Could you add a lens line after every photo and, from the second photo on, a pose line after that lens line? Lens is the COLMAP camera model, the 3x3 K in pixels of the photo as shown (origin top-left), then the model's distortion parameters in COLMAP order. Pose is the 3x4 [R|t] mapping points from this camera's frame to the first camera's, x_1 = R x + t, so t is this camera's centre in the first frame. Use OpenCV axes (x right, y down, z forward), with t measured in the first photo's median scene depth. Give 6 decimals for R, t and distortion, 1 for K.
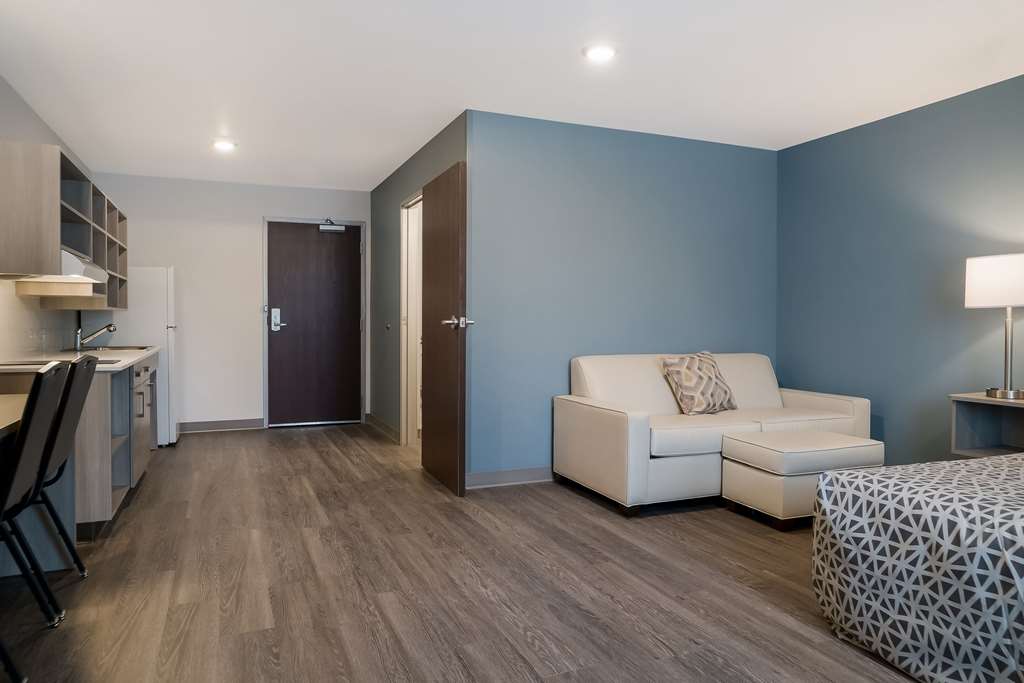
lens RADIAL K [[691.8, 0, 498.3], [0, 691.8, 336.7], [0, 0, 1]] dist [-0.079744, 0.062902]
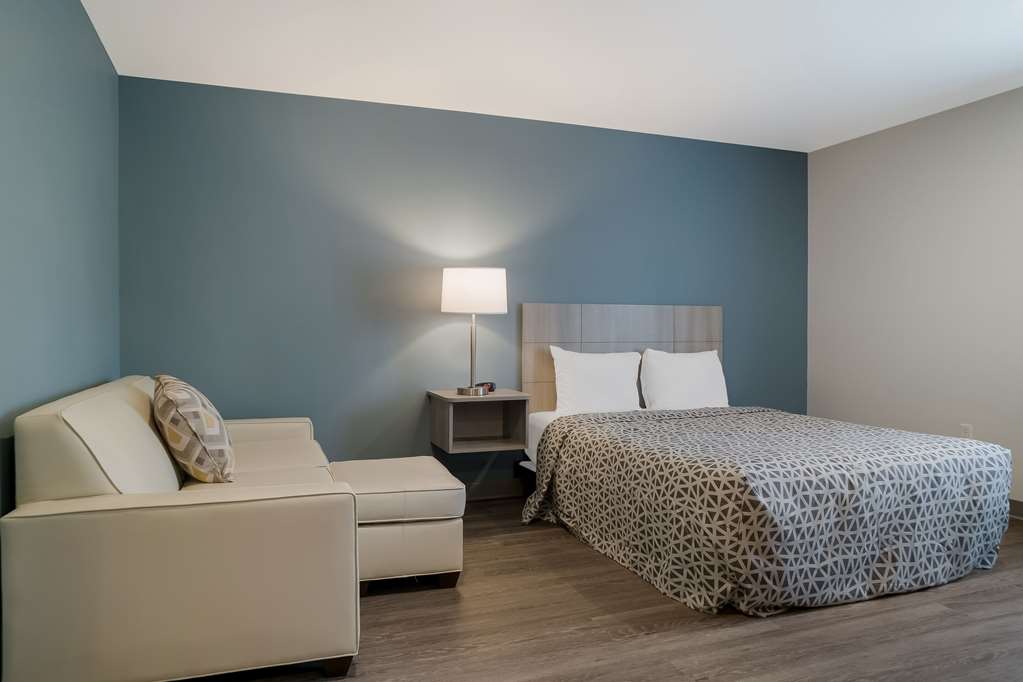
lens RADIAL K [[691.1, 0, 497.8], [0, 691.1, 336.2], [0, 0, 1]] dist [-0.079744, 0.062902]
pose [[0.017891, -0.014953, 0.999728, -0.626583], [0.022764, 0.999635, 0.014544, -0.035262], [-0.999581, 0.022497, 0.018225, 1.487751]]
